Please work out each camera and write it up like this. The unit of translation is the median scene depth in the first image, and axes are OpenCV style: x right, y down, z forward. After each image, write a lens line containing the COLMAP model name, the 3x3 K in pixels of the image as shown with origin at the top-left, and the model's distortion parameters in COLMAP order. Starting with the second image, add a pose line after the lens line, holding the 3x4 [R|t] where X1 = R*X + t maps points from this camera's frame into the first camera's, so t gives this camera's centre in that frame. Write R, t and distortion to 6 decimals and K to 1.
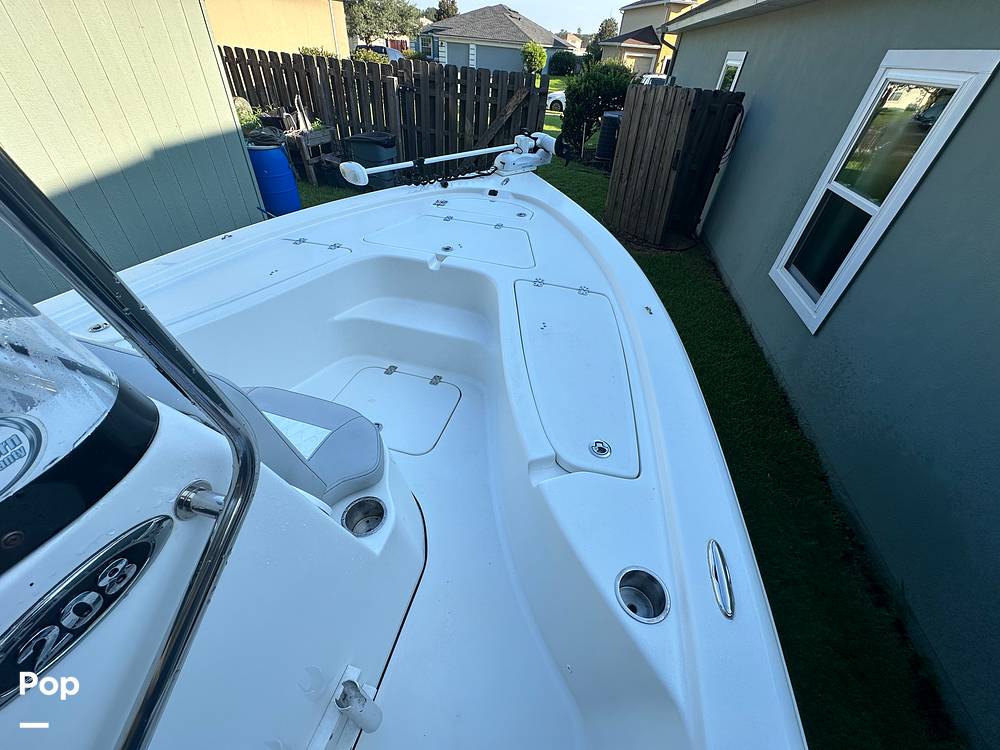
lens RADIAL K [[399.9, 0, 495.6], [0, 399.9, 377.6], [0, 0, 1]] dist [-0.007424, 0.002427]
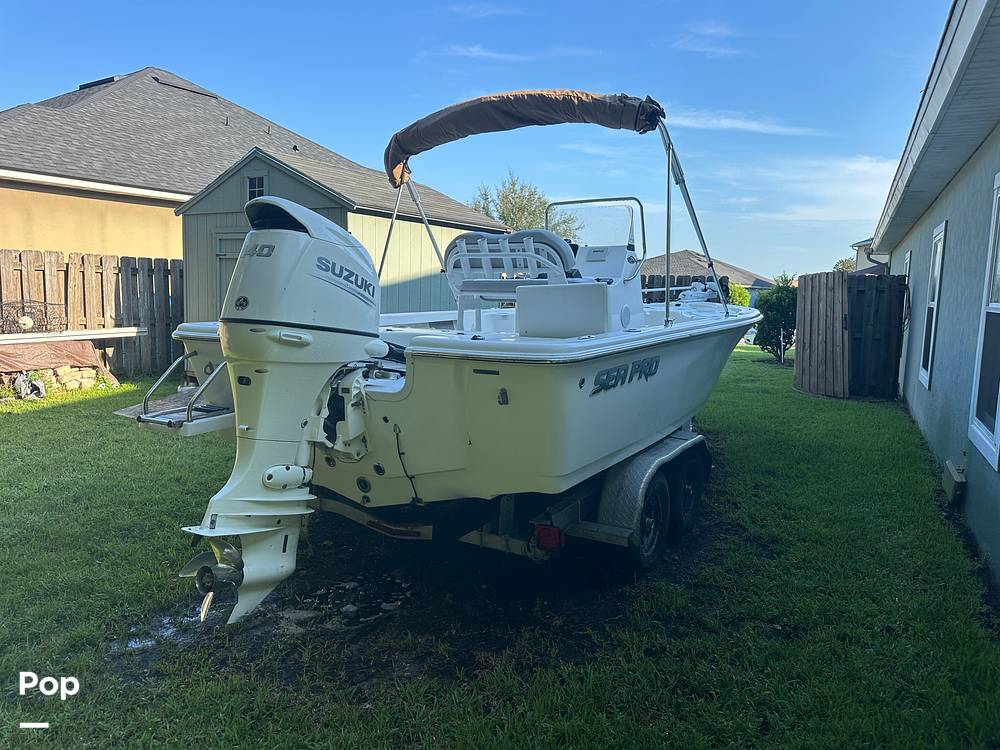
lens RADIAL K [[709.0, 0, 498.8], [0, 709.0, 373.7], [0, 0, 1]] dist [0.033670, -0.052342]
pose [[0.969029, -0.008252, -0.246807, -0.002739], [-0.130856, 0.830430, -0.541537, 0.737211], [0.209425, 0.557062, 0.803631, -0.692757]]
